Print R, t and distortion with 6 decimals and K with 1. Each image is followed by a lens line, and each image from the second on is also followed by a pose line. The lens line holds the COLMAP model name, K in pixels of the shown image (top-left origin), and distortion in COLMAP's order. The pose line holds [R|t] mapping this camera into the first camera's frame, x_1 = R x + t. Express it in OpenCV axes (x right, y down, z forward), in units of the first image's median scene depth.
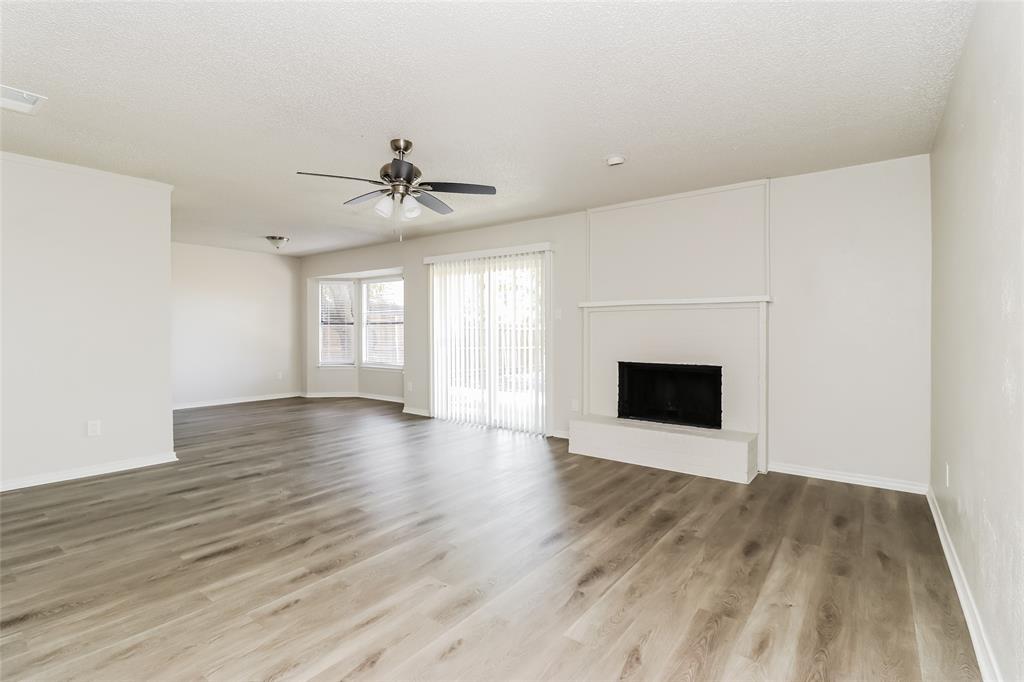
lens RADIAL K [[478.7, 0, 505.1], [0, 478.7, 340.2], [0, 0, 1]] dist [0.003983, -0.008901]
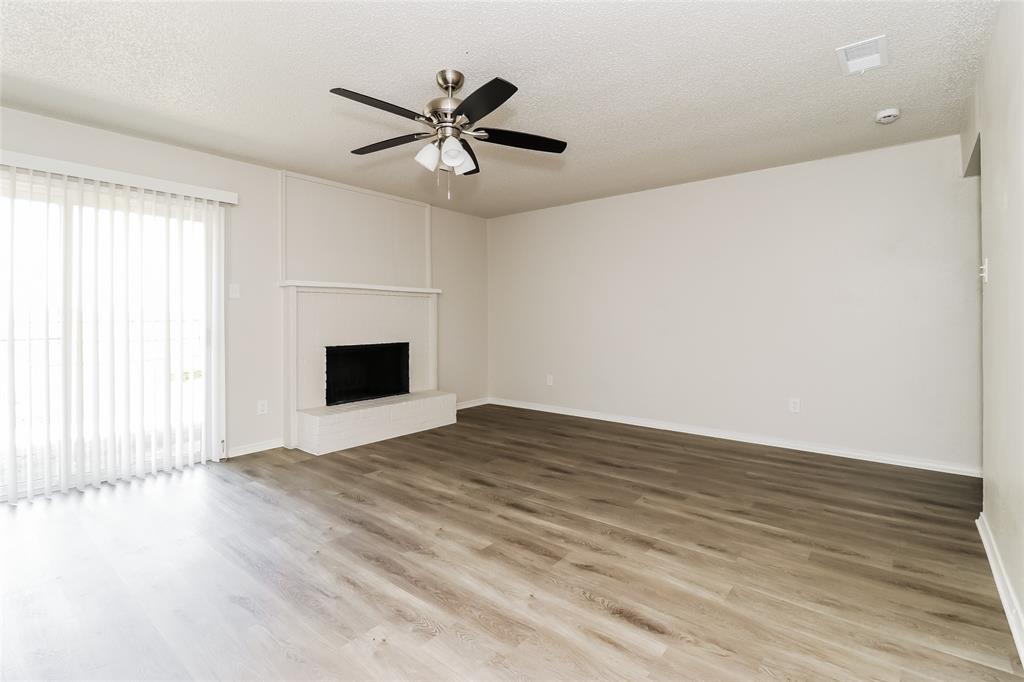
lens RADIAL K [[478.7, 0, 505.1], [0, 478.7, 340.2], [0, 0, 1]] dist [0.003983, -0.008901]
pose [[0.037733, -0.047416, 0.998162, -1.105640], [0.018068, 0.998743, 0.046761, -0.008356], [-0.999124, 0.016270, 0.038542, 0.990039]]
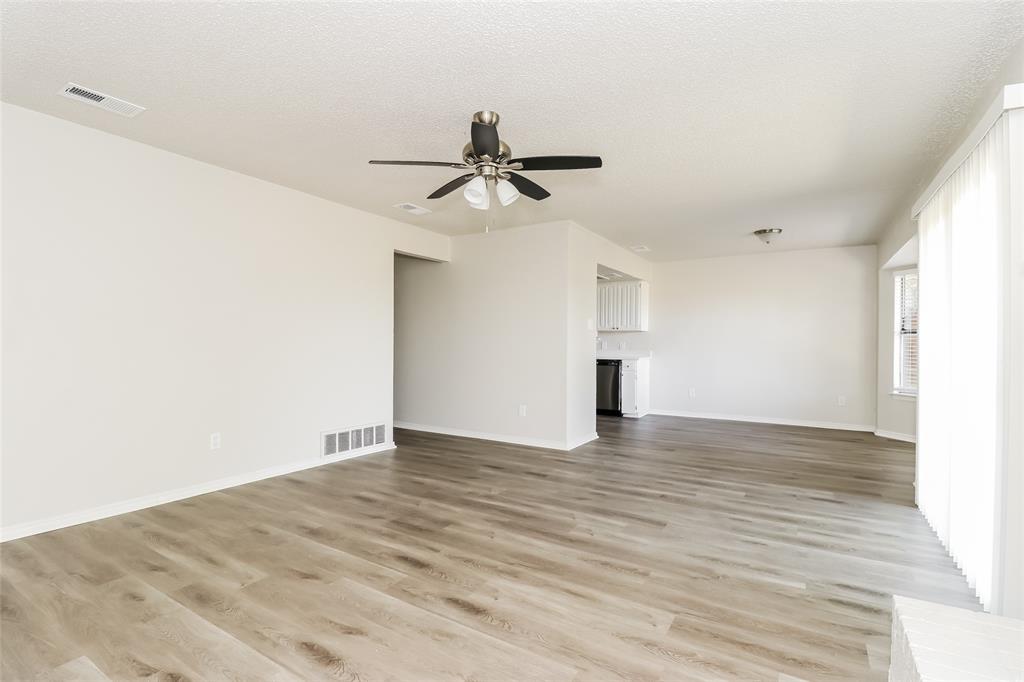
lens RADIAL K [[478.7, 0, 505.1], [0, 478.7, 340.2], [0, 0, 1]] dist [0.003983, -0.008901]
pose [[0.099240, -0.005505, -0.995048, 0.704070], [-0.023989, 0.999681, -0.007923, -0.012152], [0.994774, 0.024657, 0.099076, 1.068046]]
